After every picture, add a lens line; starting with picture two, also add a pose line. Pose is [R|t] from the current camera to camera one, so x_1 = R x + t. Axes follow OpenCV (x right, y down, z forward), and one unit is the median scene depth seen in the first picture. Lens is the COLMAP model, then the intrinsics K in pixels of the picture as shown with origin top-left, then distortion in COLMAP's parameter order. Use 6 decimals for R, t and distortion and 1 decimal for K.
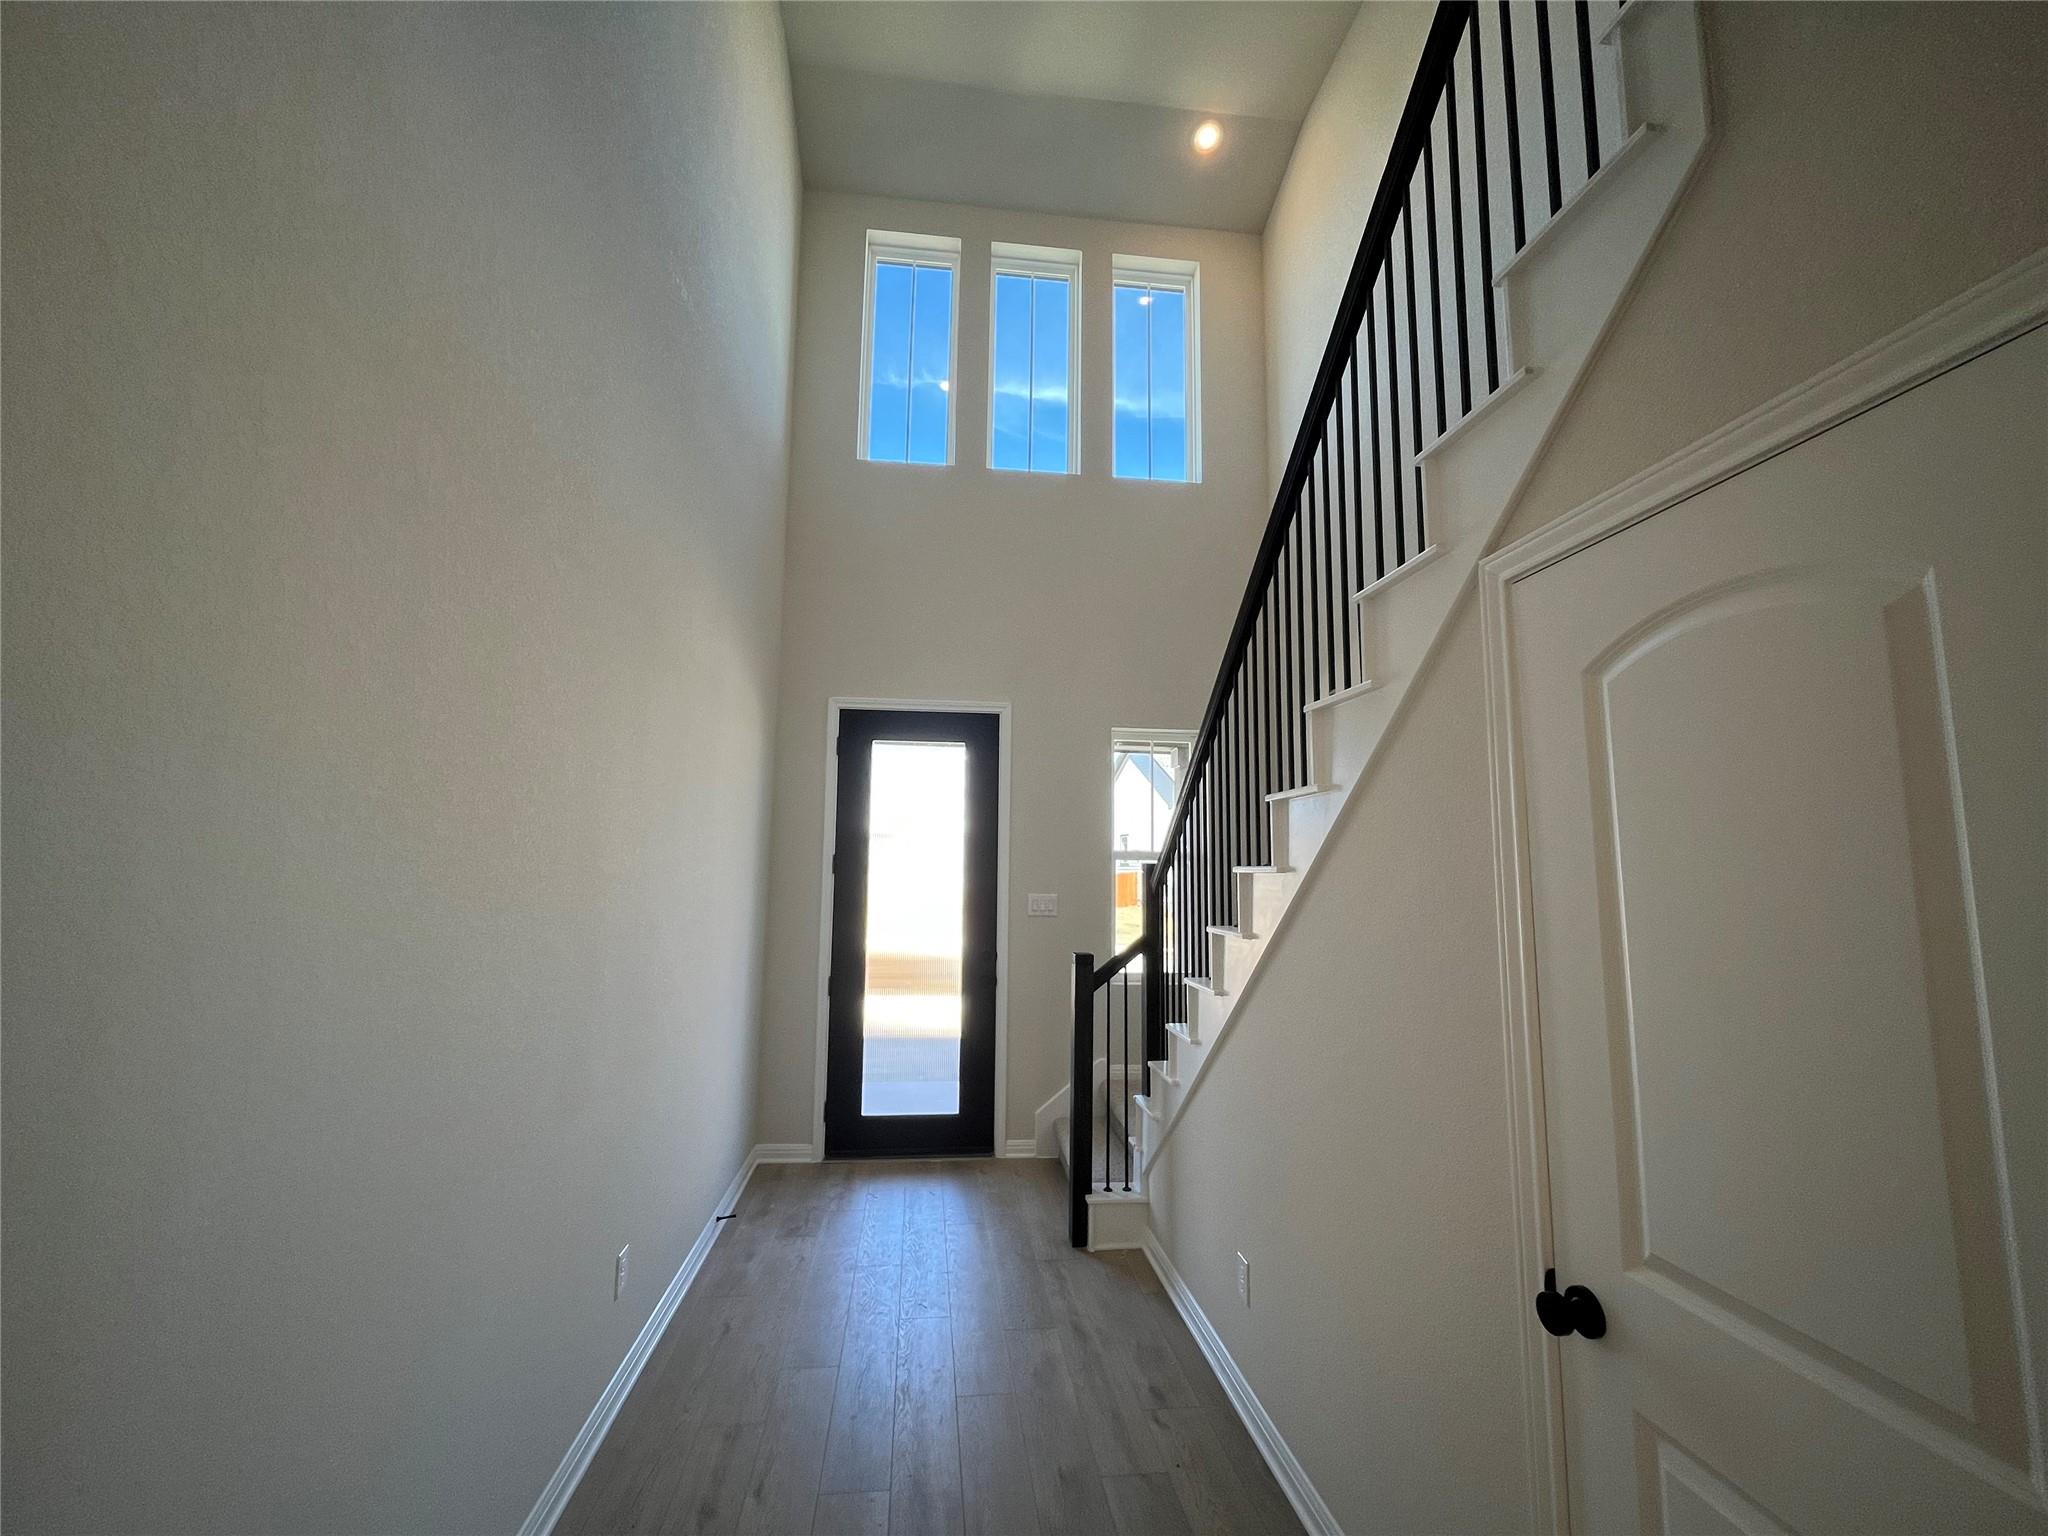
lens RADIAL K [[836.6, 0, 1019.2], [0, 836.6, 770.2], [0, 0, 1]] dist [-0.002377, -0.000841]
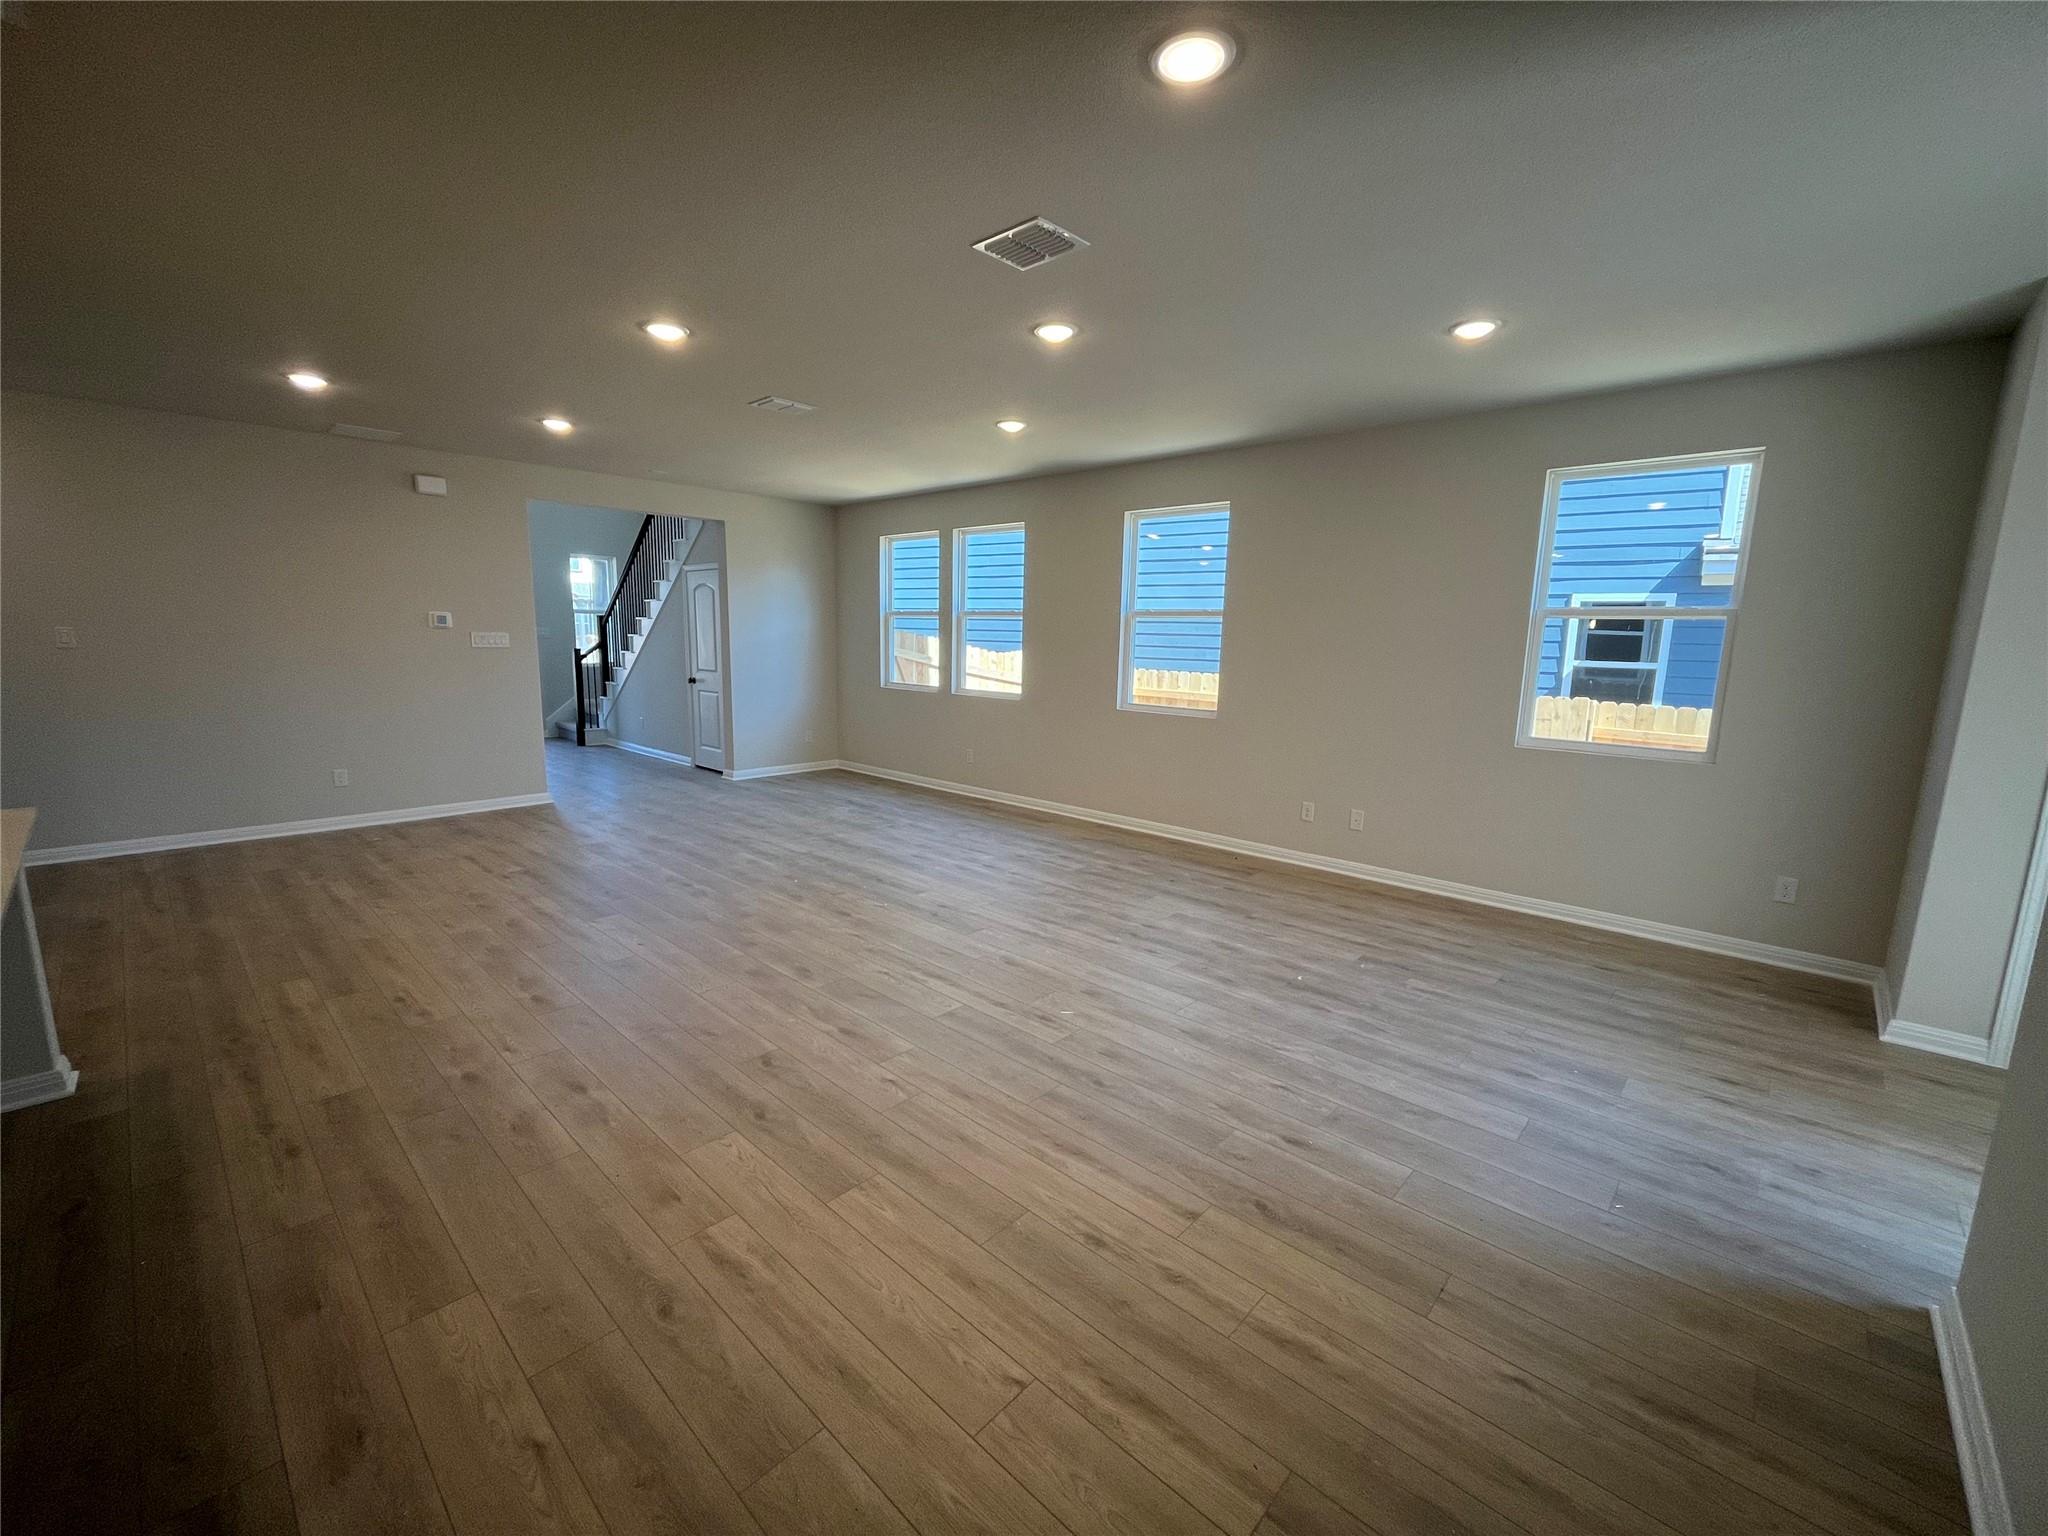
lens RADIAL K [[836.6, 0, 1019.2], [0, 836.6, 770.2], [0, 0, 1]] dist [-0.002377, -0.000841]
pose [[0.769896, -0.095783, 0.630940, -0.541152], [-0.085568, 0.964251, 0.250797, -0.192991], [-0.632407, -0.247076, 0.734177, -1.911427]]
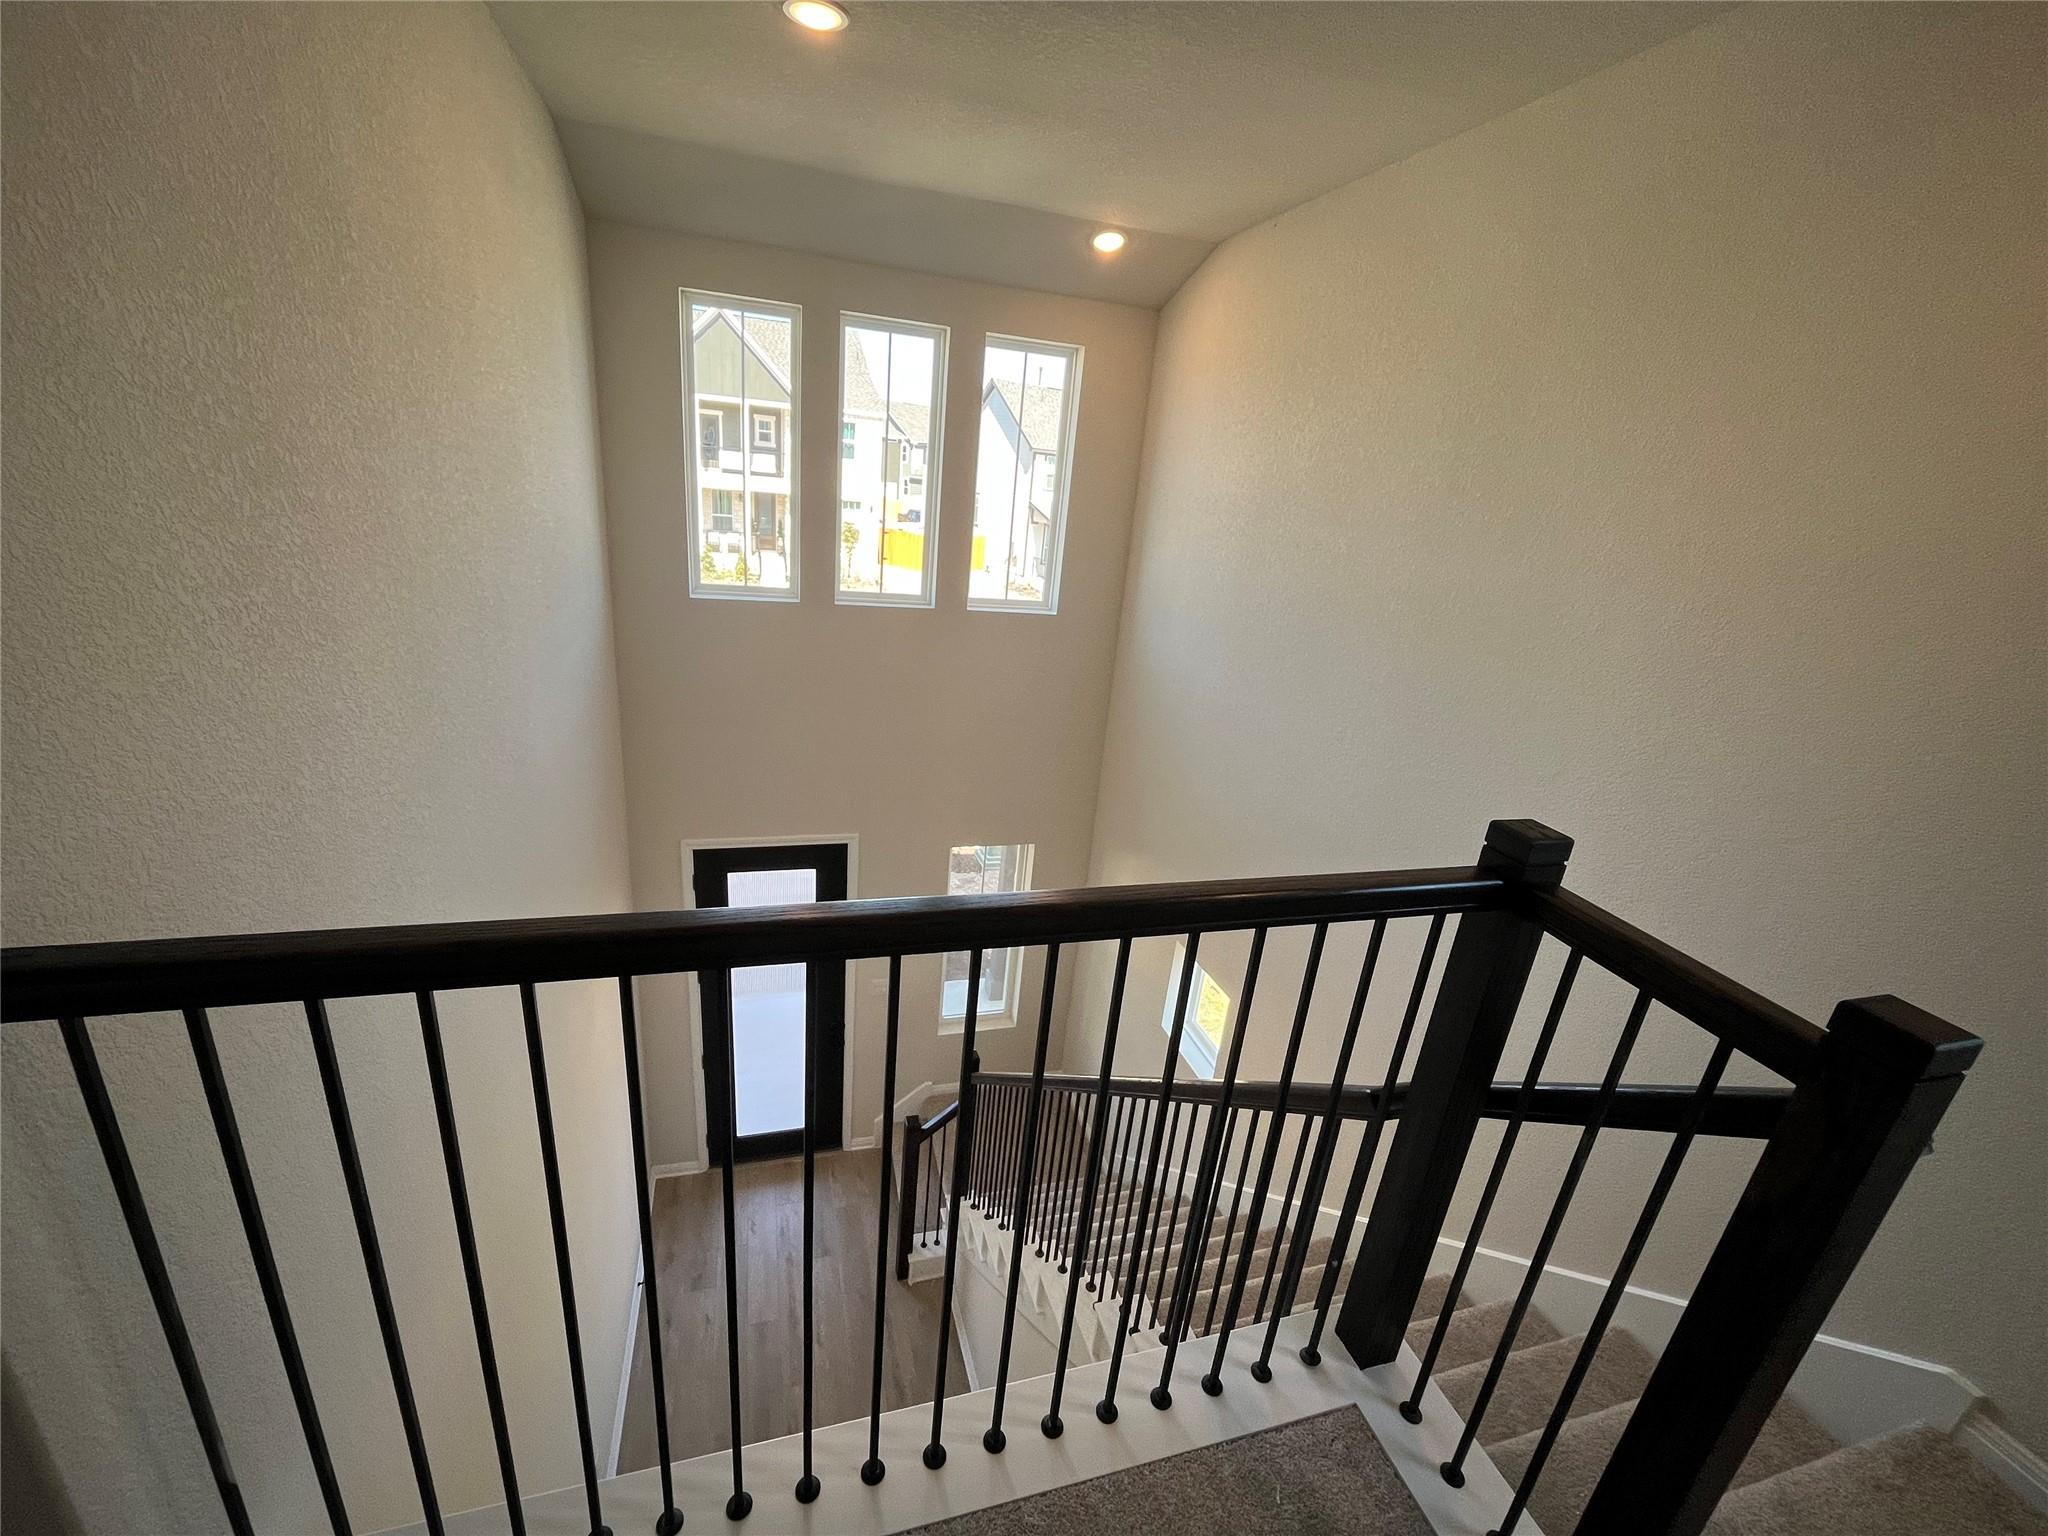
lens RADIAL K [[836.6, 0, 1019.2], [0, 836.6, 770.2], [0, 0, 1]] dist [-0.002377, -0.000841]
pose [[0.982818, 0.012789, 0.184135, -0.007157], [-0.094585, 0.891555, 0.442926, -0.779822], [-0.158502, -0.452732, 0.877446, 0.069310]]
